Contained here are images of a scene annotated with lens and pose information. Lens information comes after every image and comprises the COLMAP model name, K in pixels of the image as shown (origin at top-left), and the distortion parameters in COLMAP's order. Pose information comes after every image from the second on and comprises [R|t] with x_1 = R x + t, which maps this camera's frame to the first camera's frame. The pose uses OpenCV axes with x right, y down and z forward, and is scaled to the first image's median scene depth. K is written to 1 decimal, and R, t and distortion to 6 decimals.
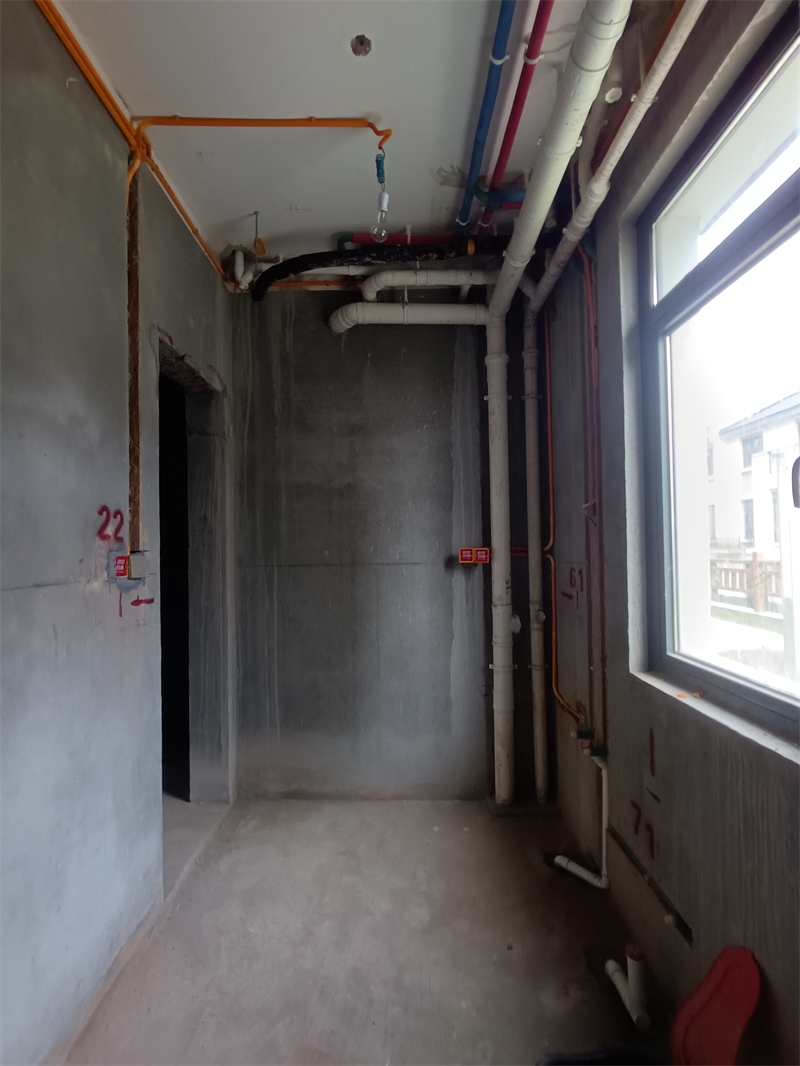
lens RADIAL K [[490.7, 0, 404.9], [0, 490.7, 539.0], [0, 0, 1]] dist [-0.002298, 0.000223]
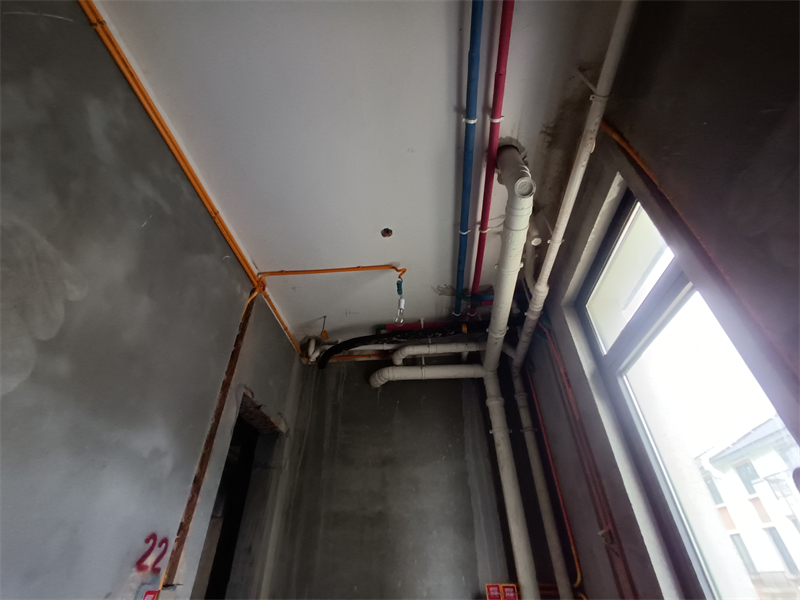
lens RADIAL K [[367.9, 0, 396.6], [0, 367.9, 303.7], [0, 0, 1]] dist [-0.003387, 0.001603]
pose [[0.994432, -0.058157, -0.087881, 0.035934], [-0.005220, 0.805719, -0.592274, 0.002843], [0.105253, 0.589435, 0.800929, 0.052271]]
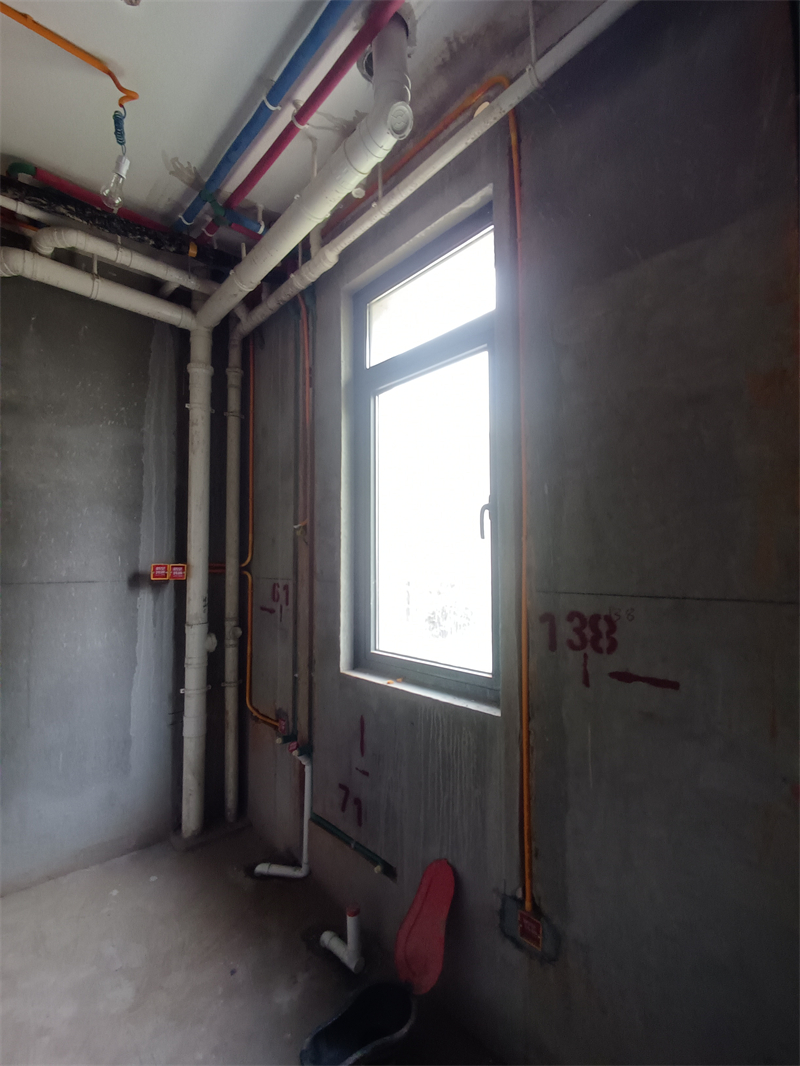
lens RADIAL K [[490.7, 0, 404.9], [0, 490.7, 539.0], [0, 0, 1]] dist [-0.002298, 0.000223]
pose [[0.742433, 0.043146, 0.668529, -0.186672], [-0.020388, 0.998917, -0.041827, 0.001242], [-0.669610, 0.017423, 0.742509, 0.021864]]
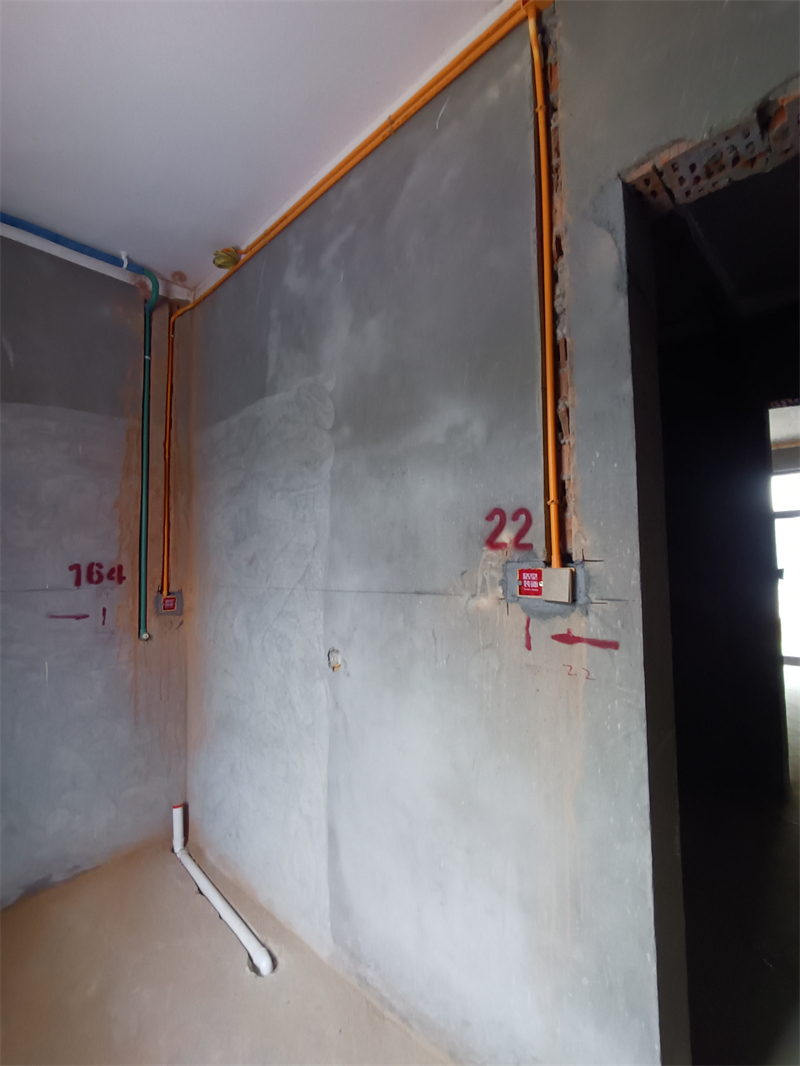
lens RADIAL K [[490.7, 0, 404.9], [0, 490.7, 539.0], [0, 0, 1]] dist [-0.002298, 0.000223]
pose [[-0.697961, -0.017865, -0.715913, 0.073587], [0.037808, 0.997375, -0.061748, 0.022800], [0.715137, -0.070165, -0.695454, 1.096864]]
